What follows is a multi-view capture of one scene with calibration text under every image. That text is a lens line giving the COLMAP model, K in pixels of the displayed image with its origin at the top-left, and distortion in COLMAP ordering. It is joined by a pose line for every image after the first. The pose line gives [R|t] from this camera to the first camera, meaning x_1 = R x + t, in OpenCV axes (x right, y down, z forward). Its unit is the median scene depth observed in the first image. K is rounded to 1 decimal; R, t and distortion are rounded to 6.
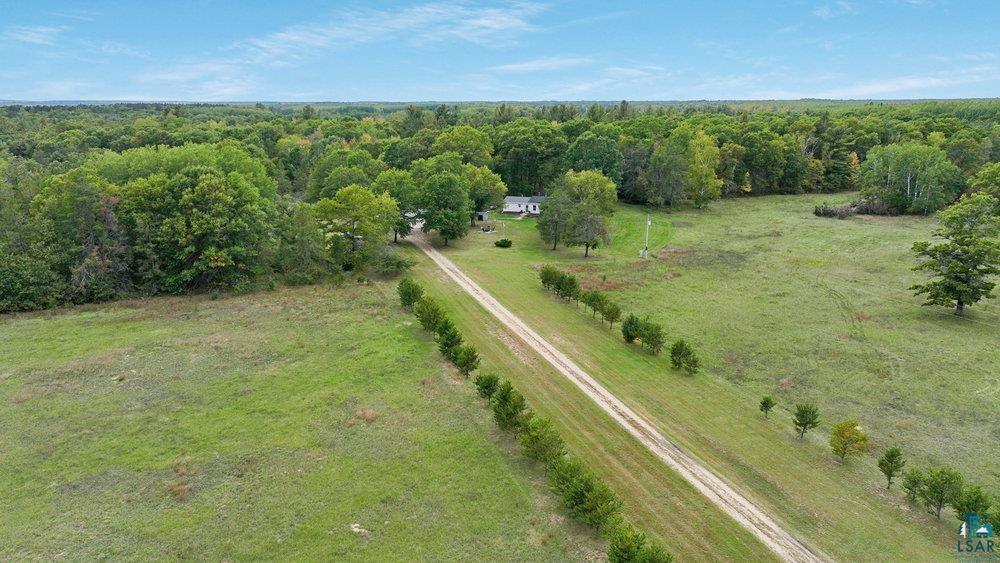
lens RADIAL K [[701.3, 0, 500.0], [0, 701.3, 281.5], [0, 0, 1]] dist [0.004723, 0.006695]
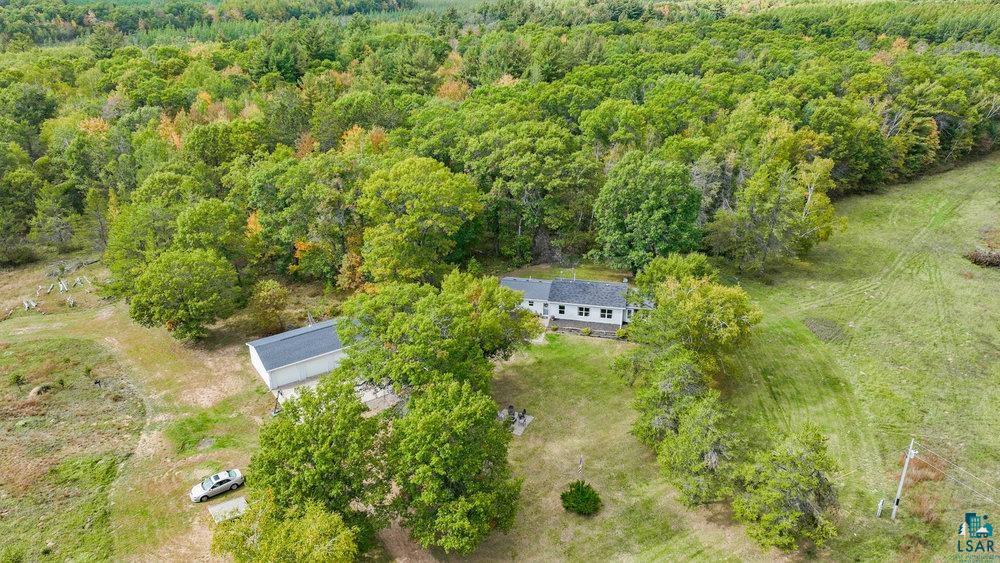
lens RADIAL K [[701.3, 0, 500.0], [0, 701.3, 281.5], [0, 0, 1]] dist [0.004723, 0.006695]
pose [[0.978862, -0.077903, 0.189106, -0.114650], [0.044725, 0.983772, 0.173757, -0.262604], [-0.199574, -0.161627, 0.966461, 0.588677]]
